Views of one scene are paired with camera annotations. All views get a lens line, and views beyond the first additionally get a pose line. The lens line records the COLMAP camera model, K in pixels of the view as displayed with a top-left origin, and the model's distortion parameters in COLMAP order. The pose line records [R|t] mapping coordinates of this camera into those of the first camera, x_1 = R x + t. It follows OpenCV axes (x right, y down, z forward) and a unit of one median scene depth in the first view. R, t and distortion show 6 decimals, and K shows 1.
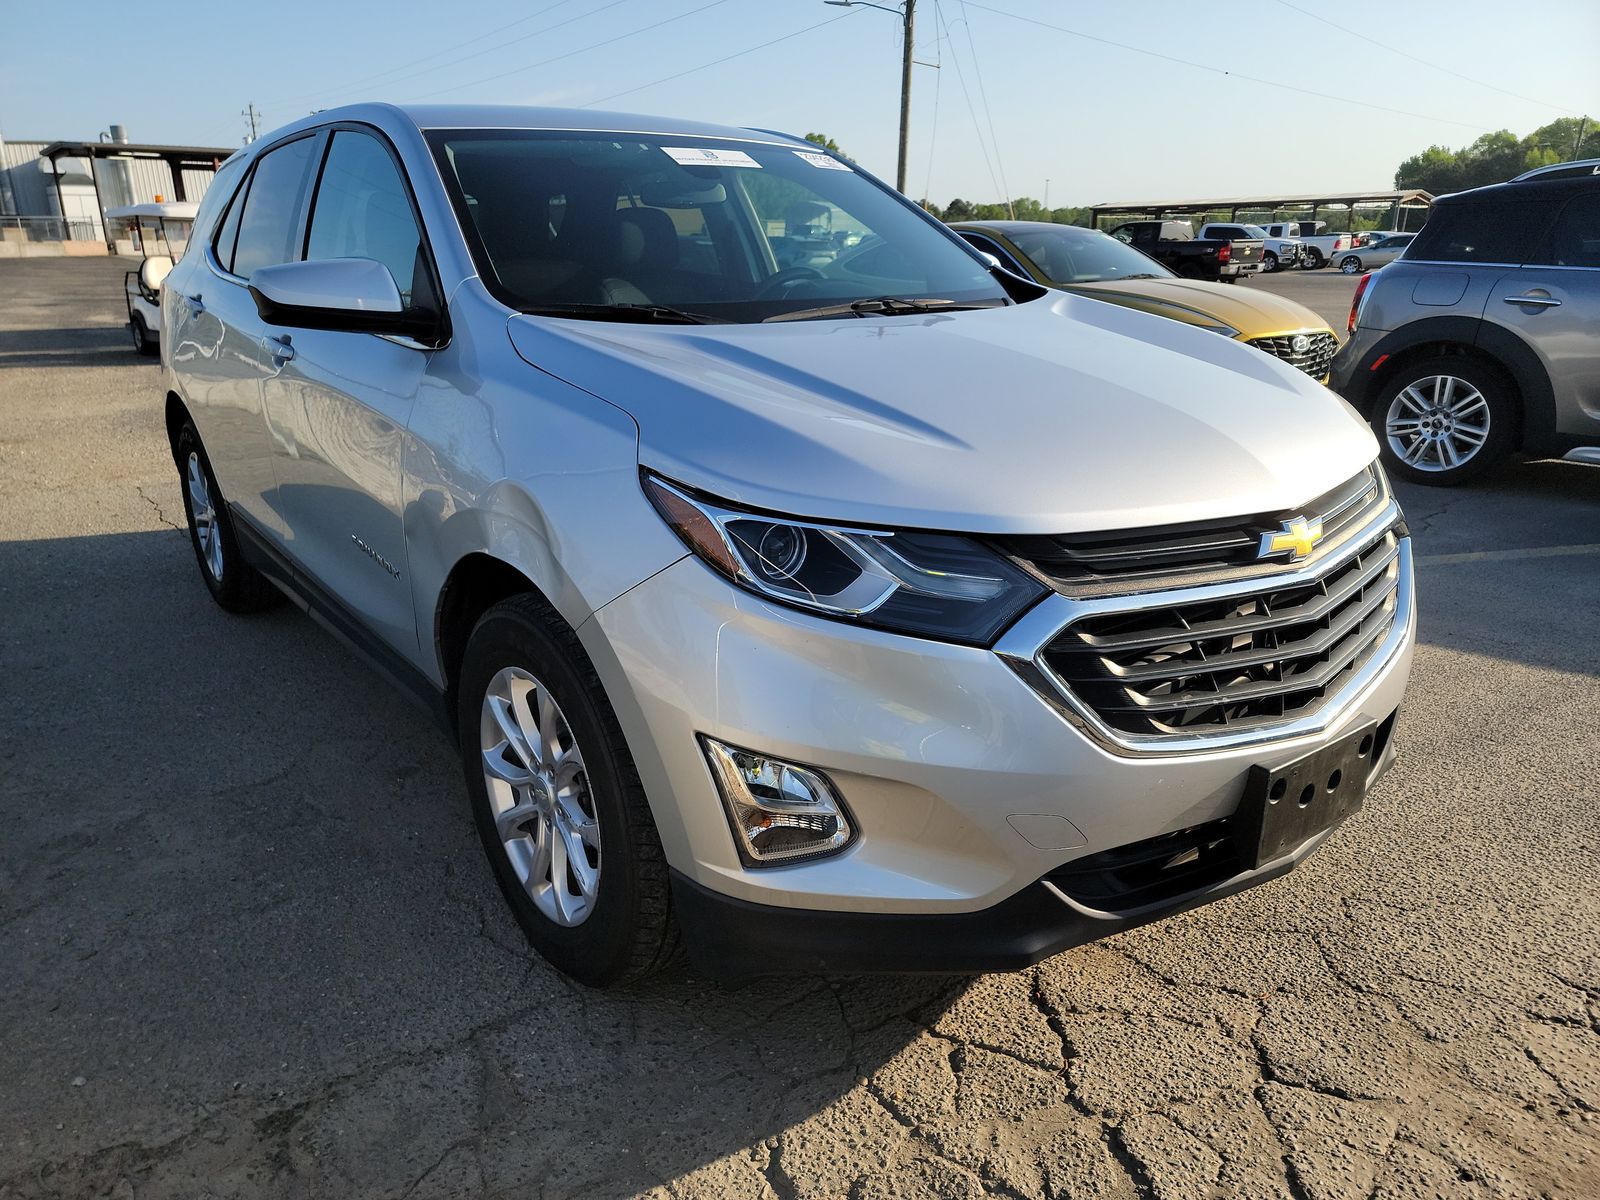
lens RADIAL K [[1112.9, 0, 786.2], [0, 1112.9, 600.1], [0, 0, 1]] dist [0.021214, 0.003898]
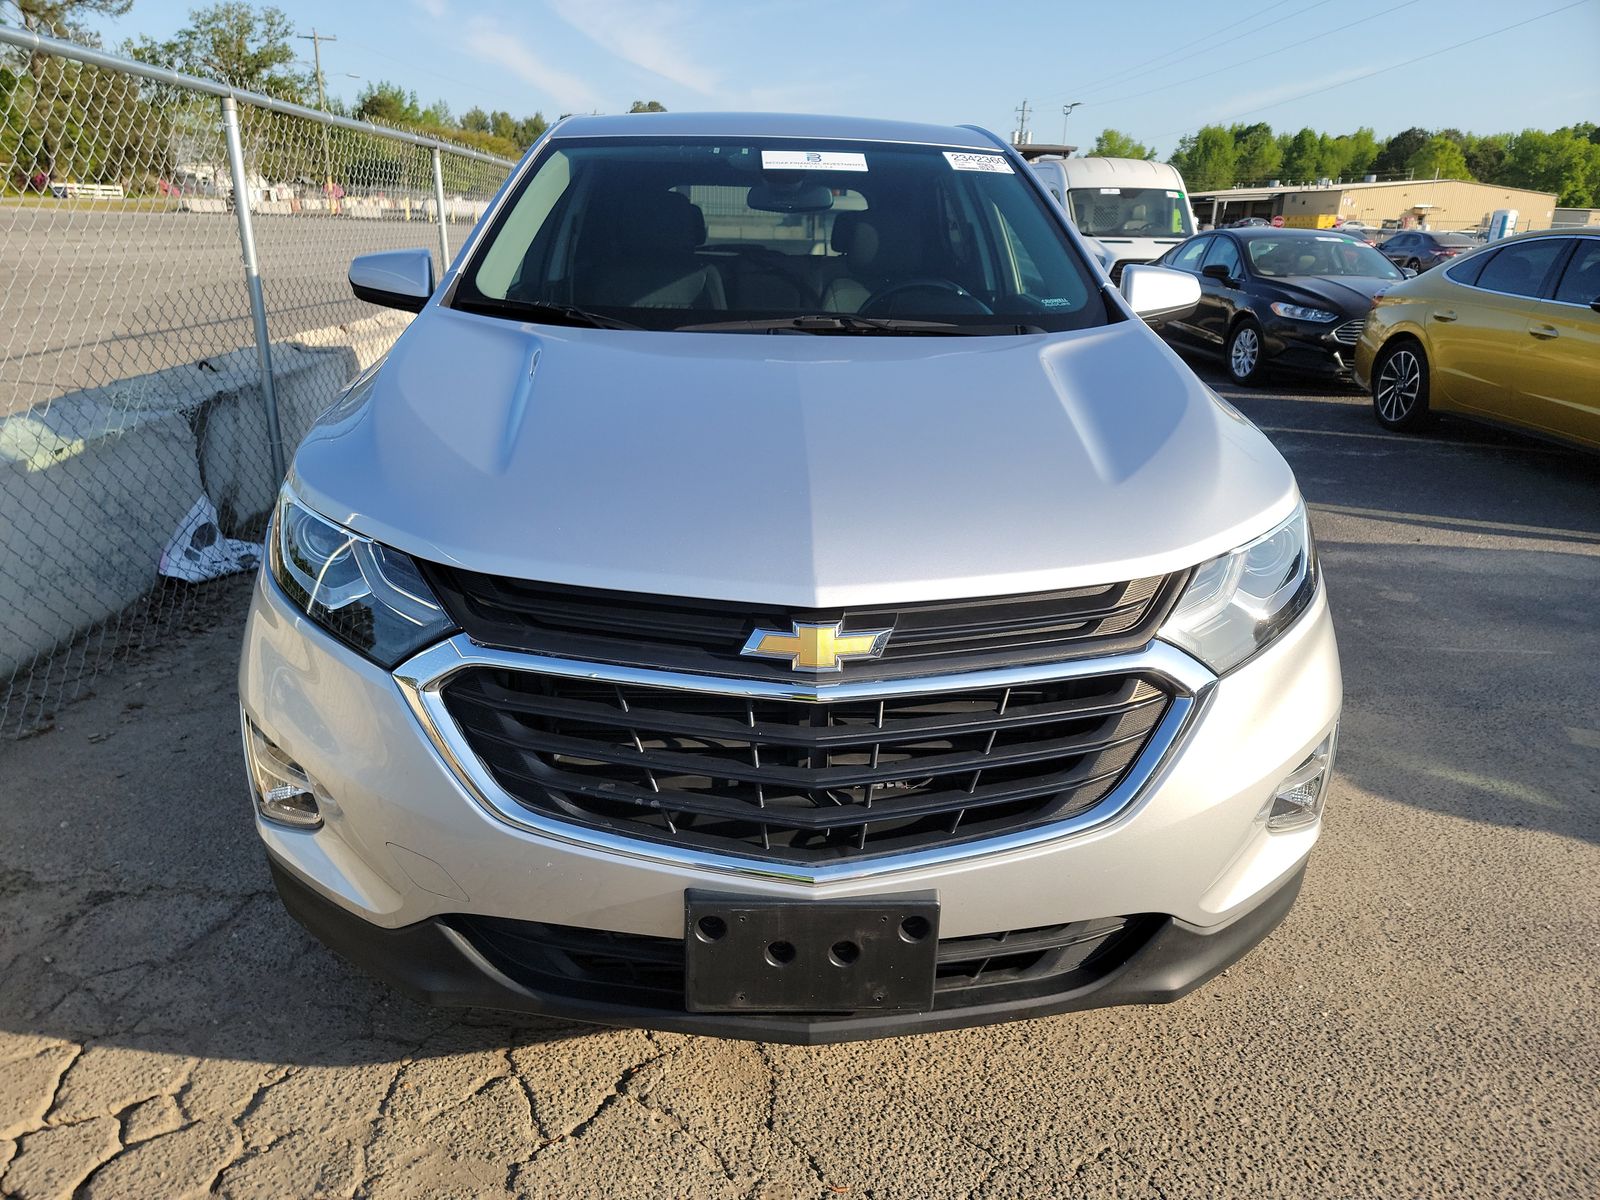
lens RADIAL K [[1112.9, 0, 790.3], [0, 1112.9, 601.7], [0, 0, 1]] dist [0.021214, 0.003898]
pose [[0.819086, 0.210549, -0.533636, 0.846511], [-0.204308, 0.976284, 0.071602, -0.137767], [0.536057, 0.050378, 0.842677, 0.298108]]
